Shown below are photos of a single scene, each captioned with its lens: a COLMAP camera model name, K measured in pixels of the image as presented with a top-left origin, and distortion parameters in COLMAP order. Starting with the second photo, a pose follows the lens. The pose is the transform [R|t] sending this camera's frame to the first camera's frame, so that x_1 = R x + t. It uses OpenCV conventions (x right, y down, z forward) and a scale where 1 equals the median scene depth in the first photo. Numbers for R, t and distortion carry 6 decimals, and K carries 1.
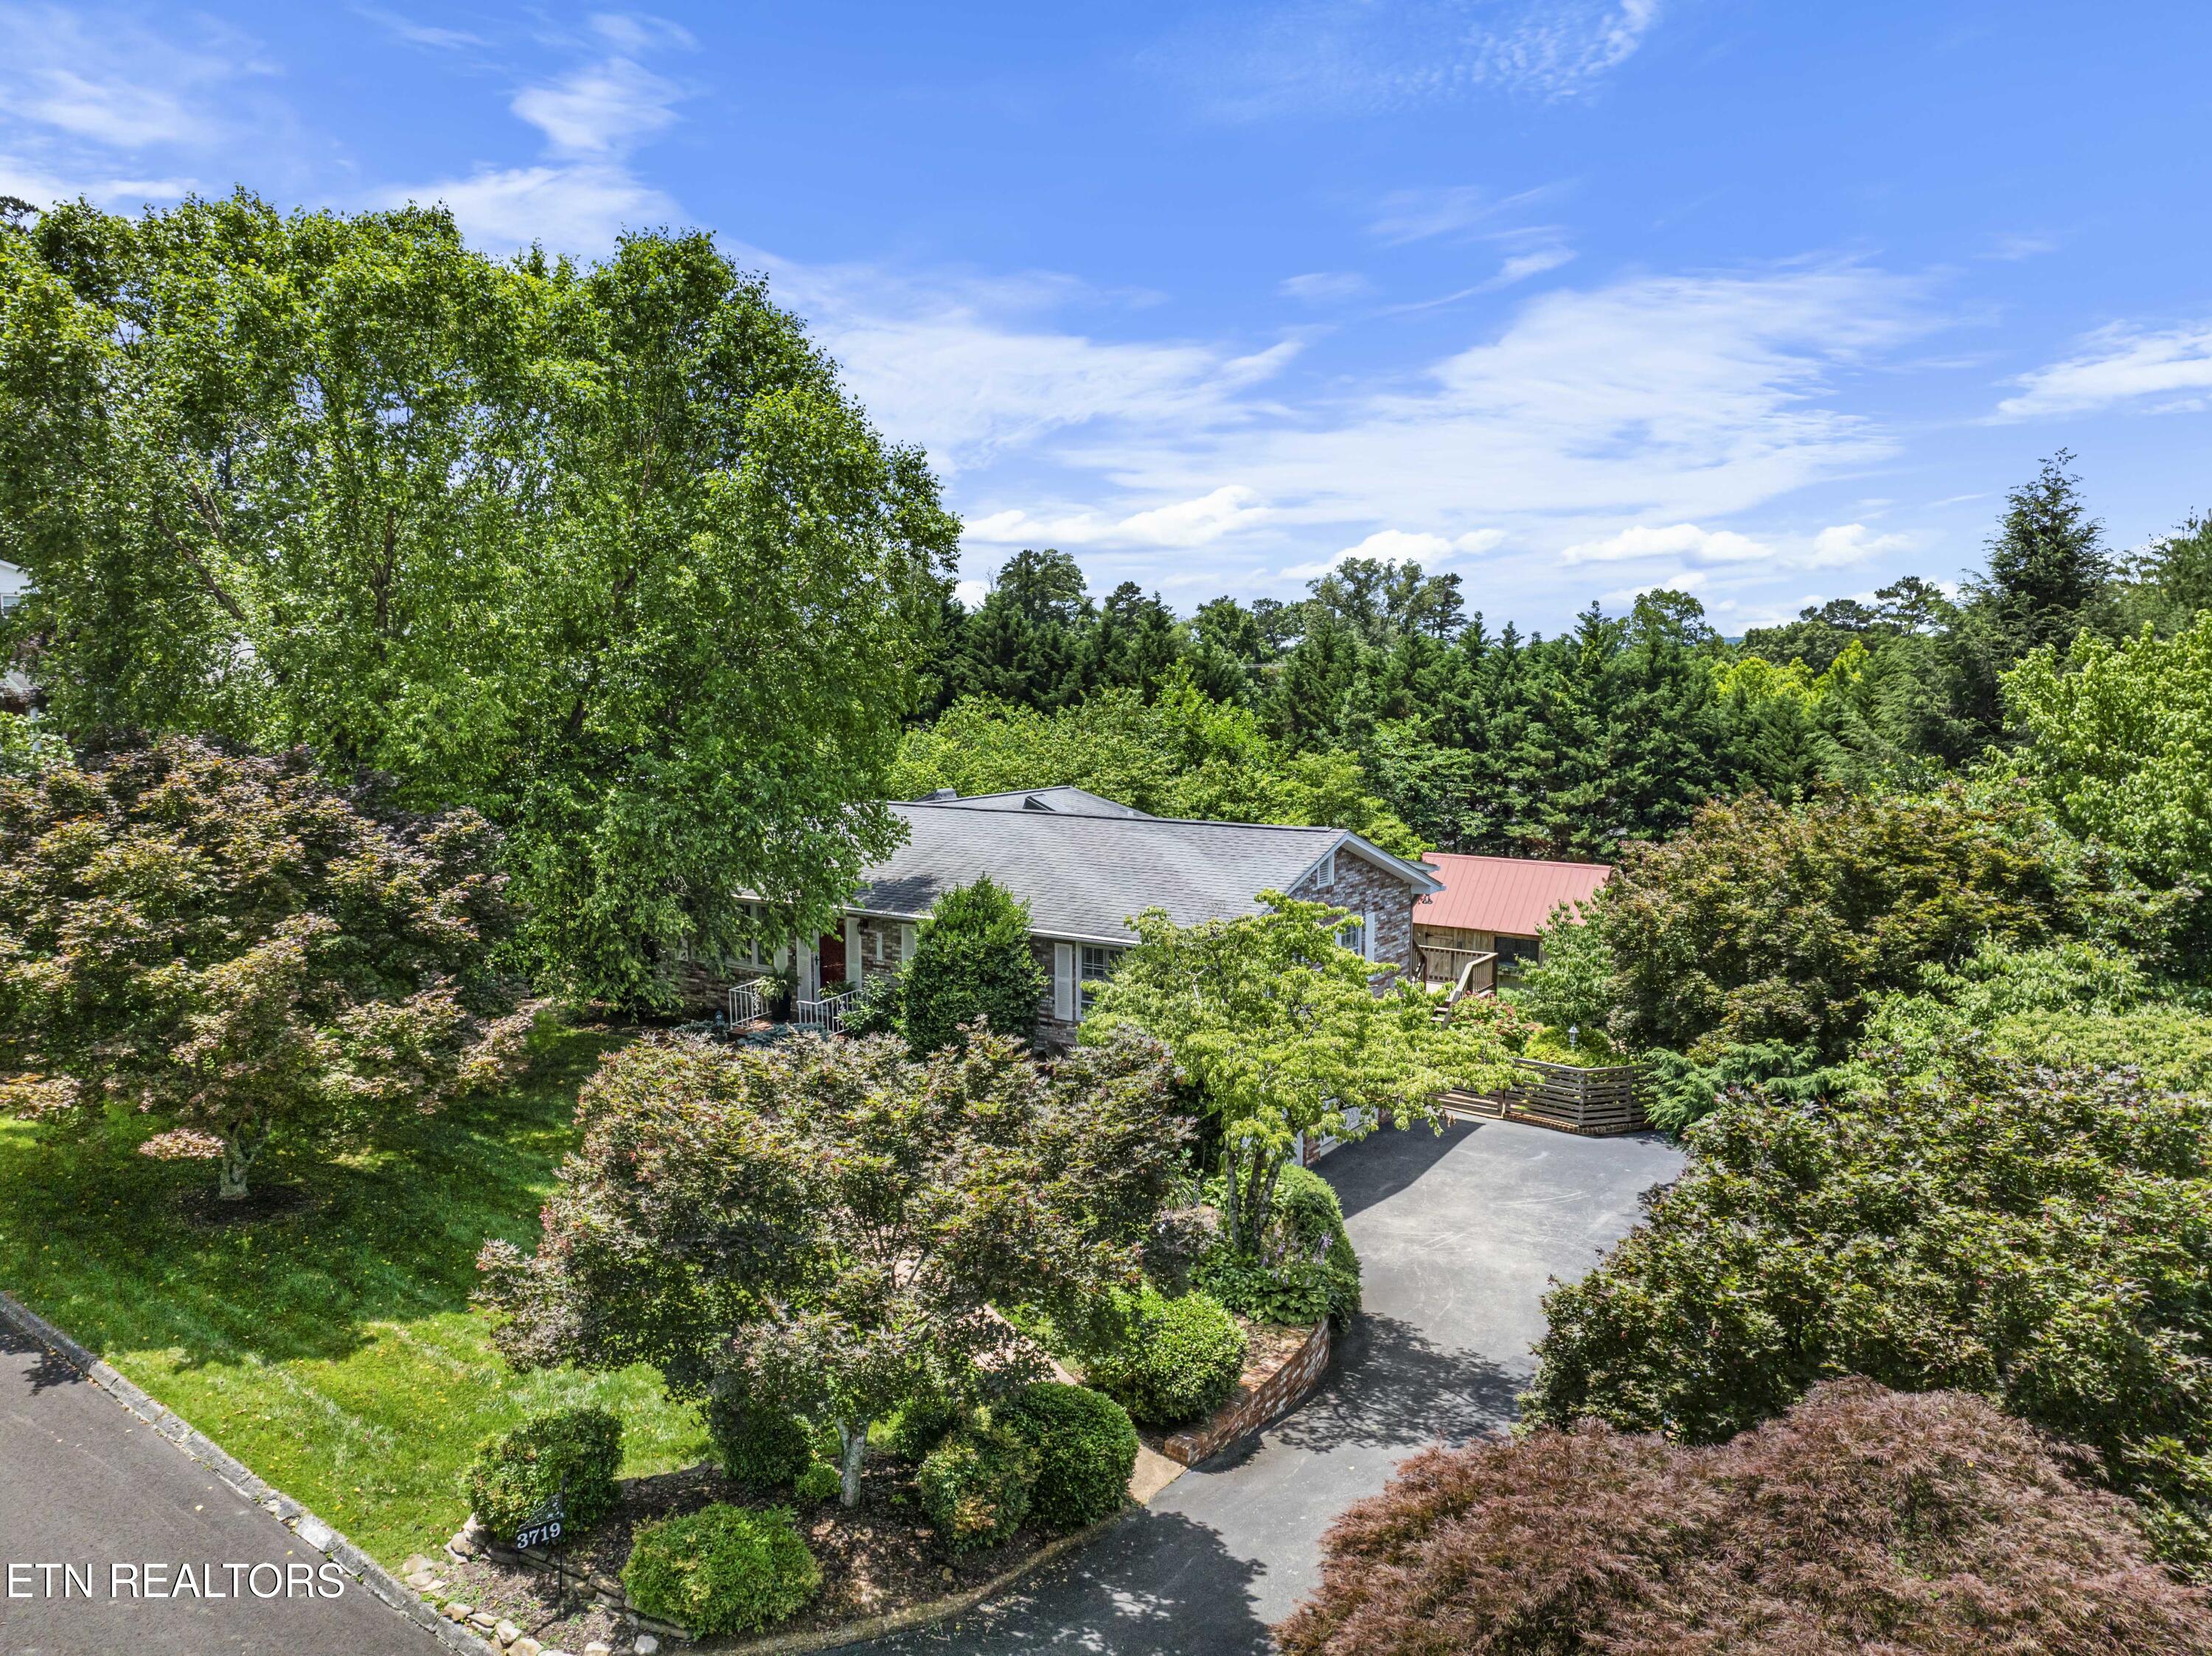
lens RADIAL K [[1568.8, 0, 1110.7], [0, 1568.8, 818.8], [0, 0, 1]] dist [-0.048116, -0.005255]
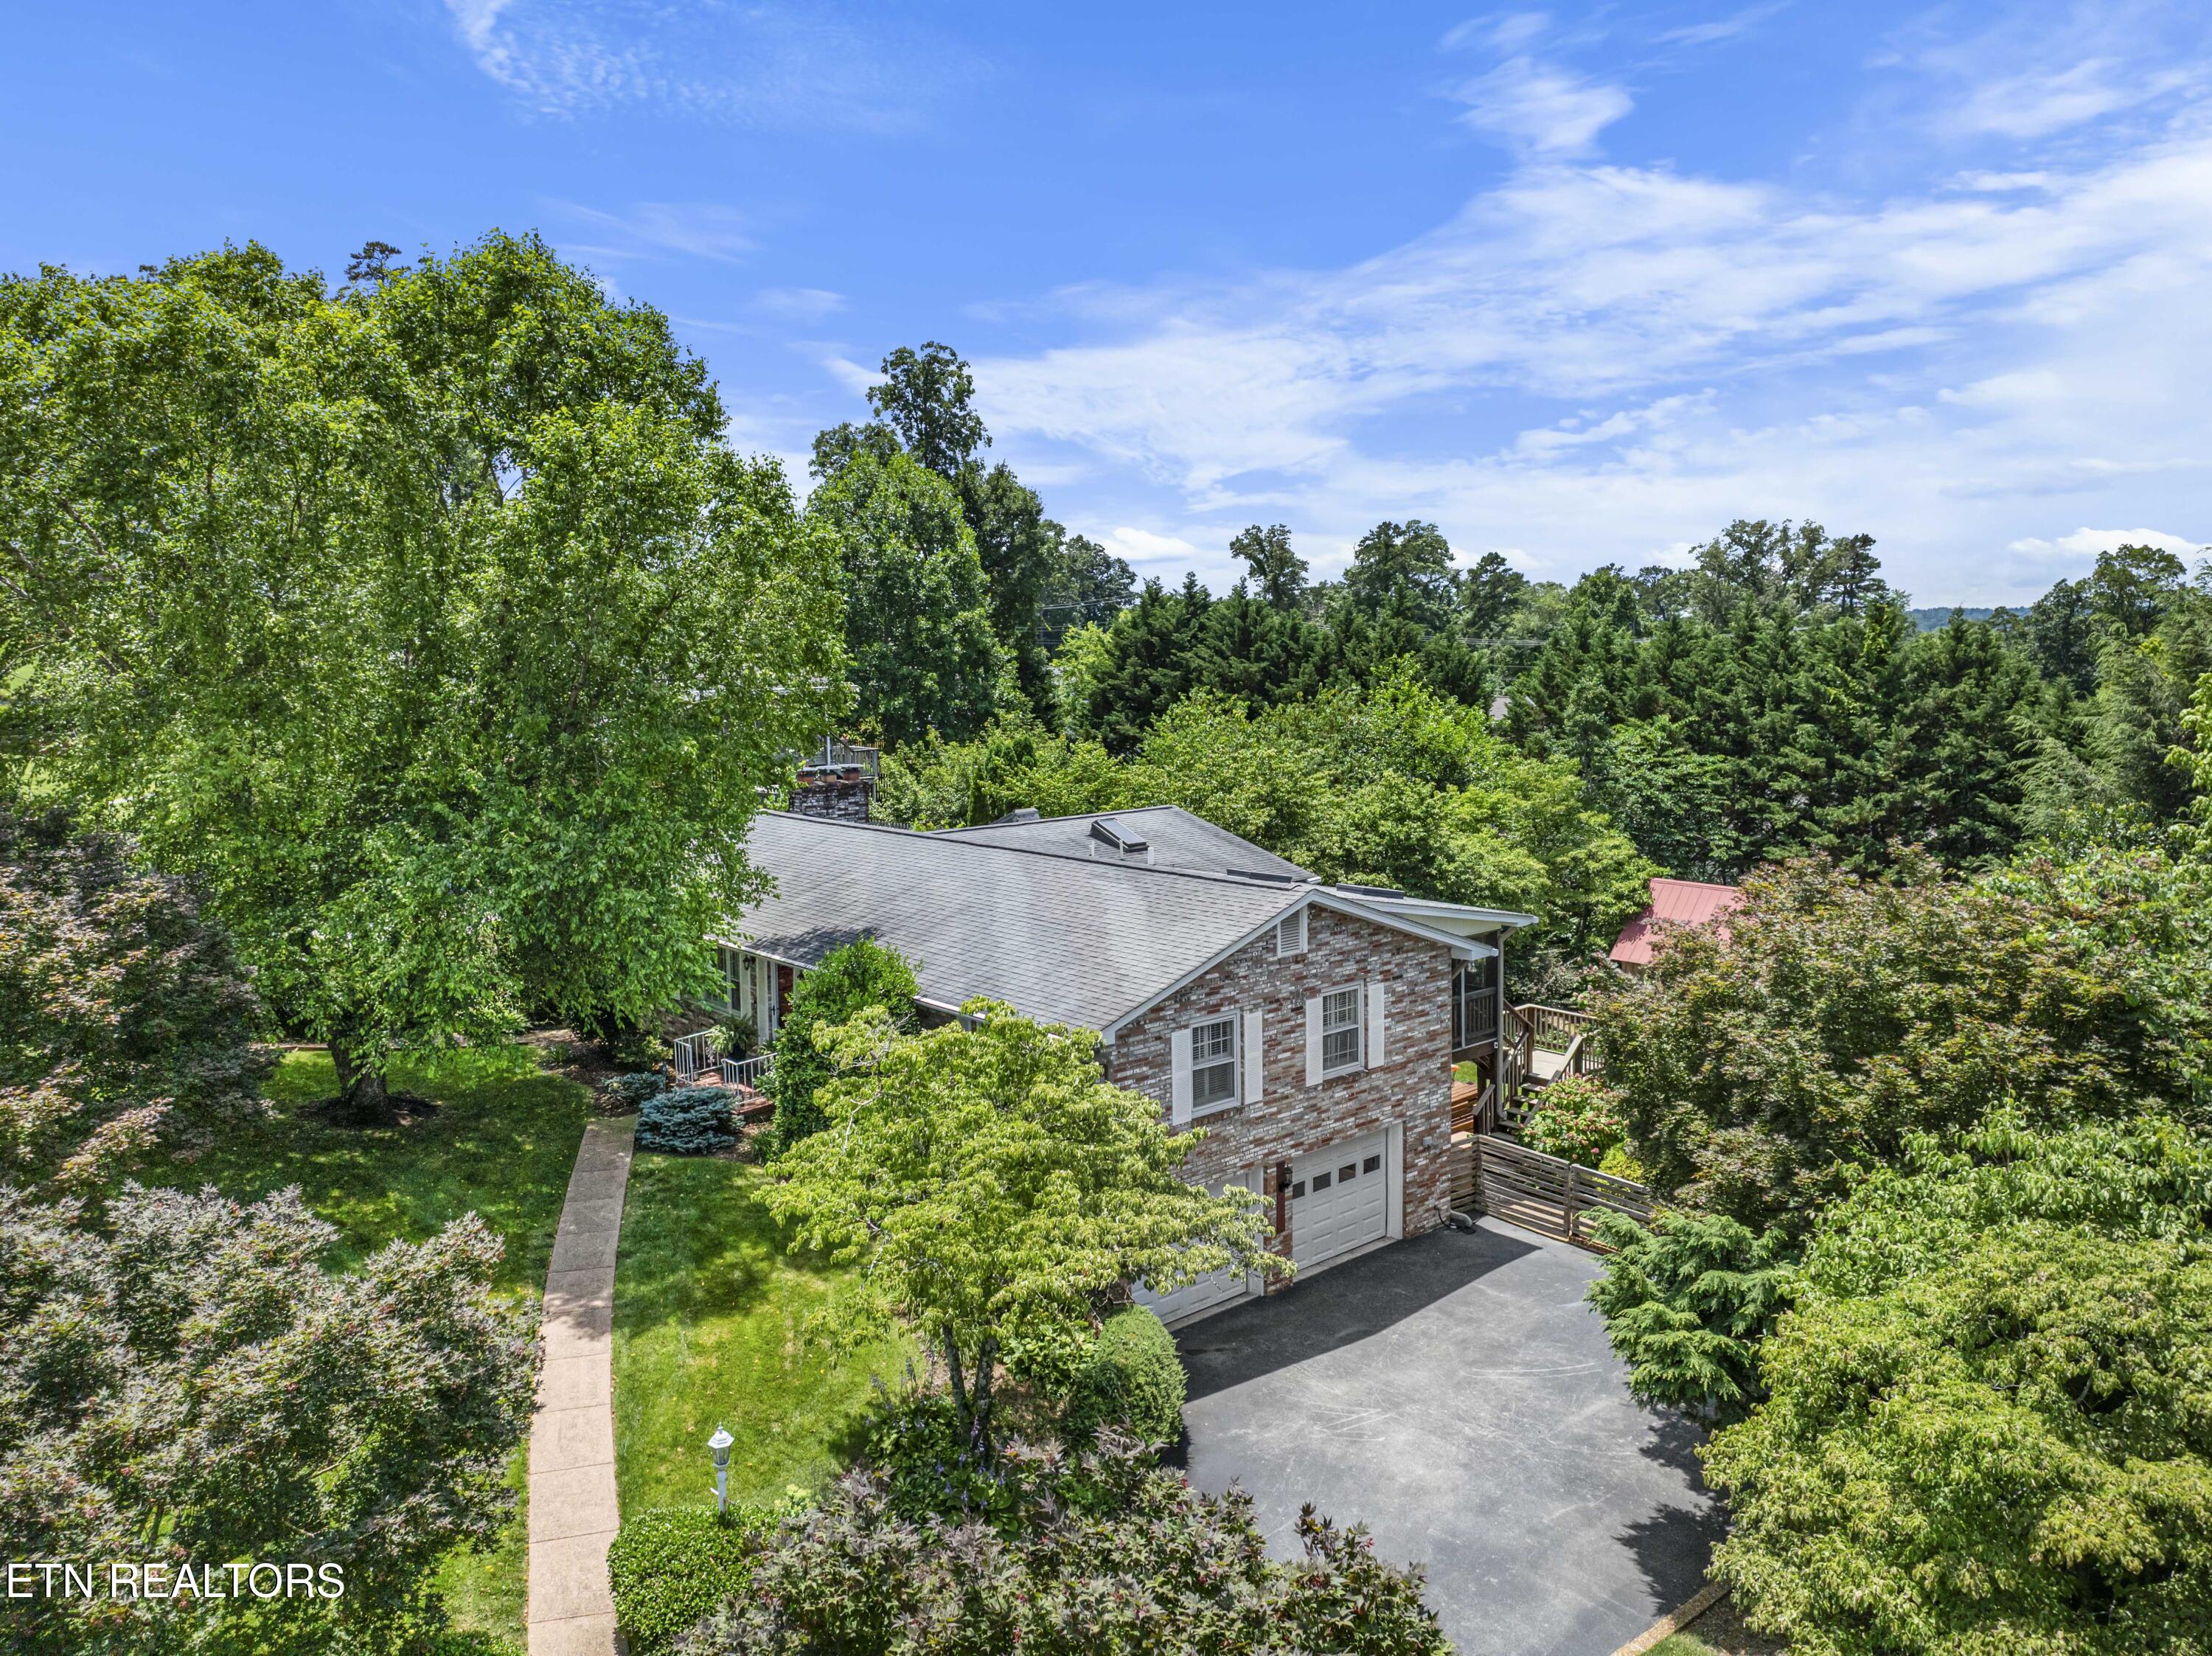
lens RADIAL K [[1630.8, 0, 1106.6], [0, 1630.8, 741.8], [0, 0, 1]] dist [-0.008391, -0.004794]
pose [[0.973124, 0.001706, -0.230274, 0.107584], [-0.010097, 0.999327, -0.035264, -0.017221], [0.230059, 0.036641, 0.972487, 0.059708]]
